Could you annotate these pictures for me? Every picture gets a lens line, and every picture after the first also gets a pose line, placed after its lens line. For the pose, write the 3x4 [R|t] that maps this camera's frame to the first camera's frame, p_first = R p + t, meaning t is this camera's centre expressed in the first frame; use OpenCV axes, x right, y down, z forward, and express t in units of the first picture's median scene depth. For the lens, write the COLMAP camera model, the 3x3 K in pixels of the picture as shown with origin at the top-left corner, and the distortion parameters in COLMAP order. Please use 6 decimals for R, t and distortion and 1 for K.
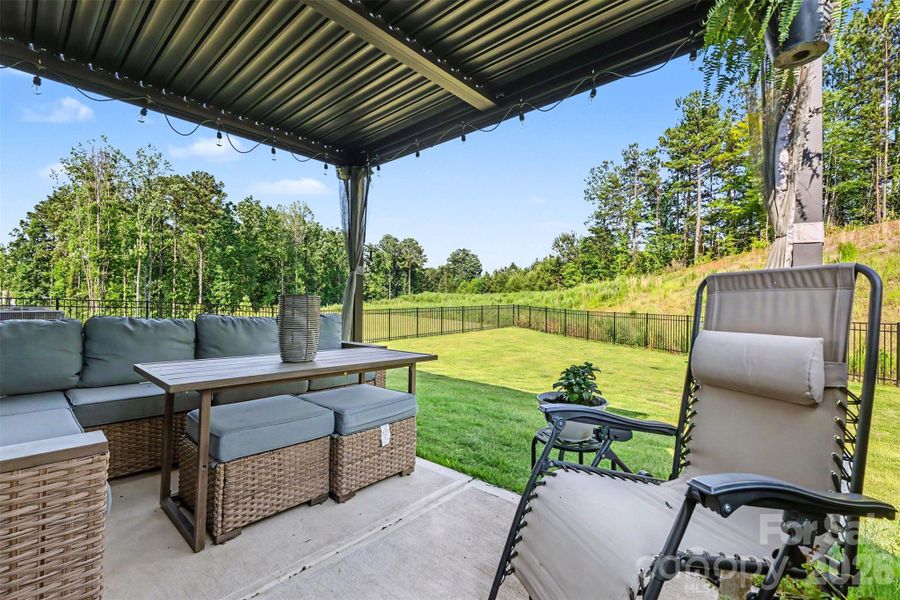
lens RADIAL K [[392.4, 0, 445.9], [0, 392.4, 302.5], [0, 0, 1]] dist [0.002853, -0.000139]
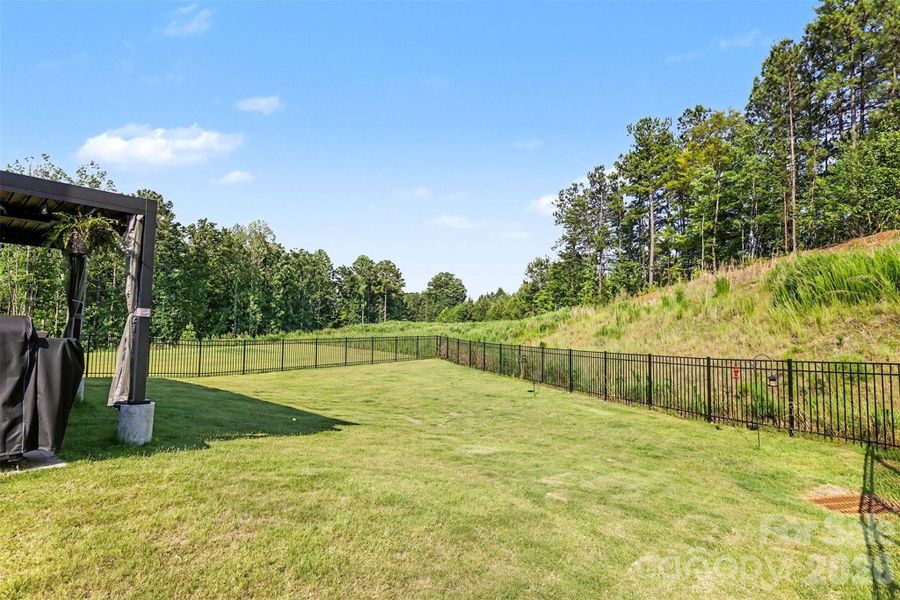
lens RADIAL K [[452.4, 0, 451.7], [0, 452.4, 295.4], [0, 0, 1]] dist [0.009331, 0.000790]
pose [[0.999979, 0.005041, 0.004173, 0.085564], [-0.004695, 0.996848, -0.079197, -0.001821], [-0.004559, 0.079176, 0.996850, -0.055200]]
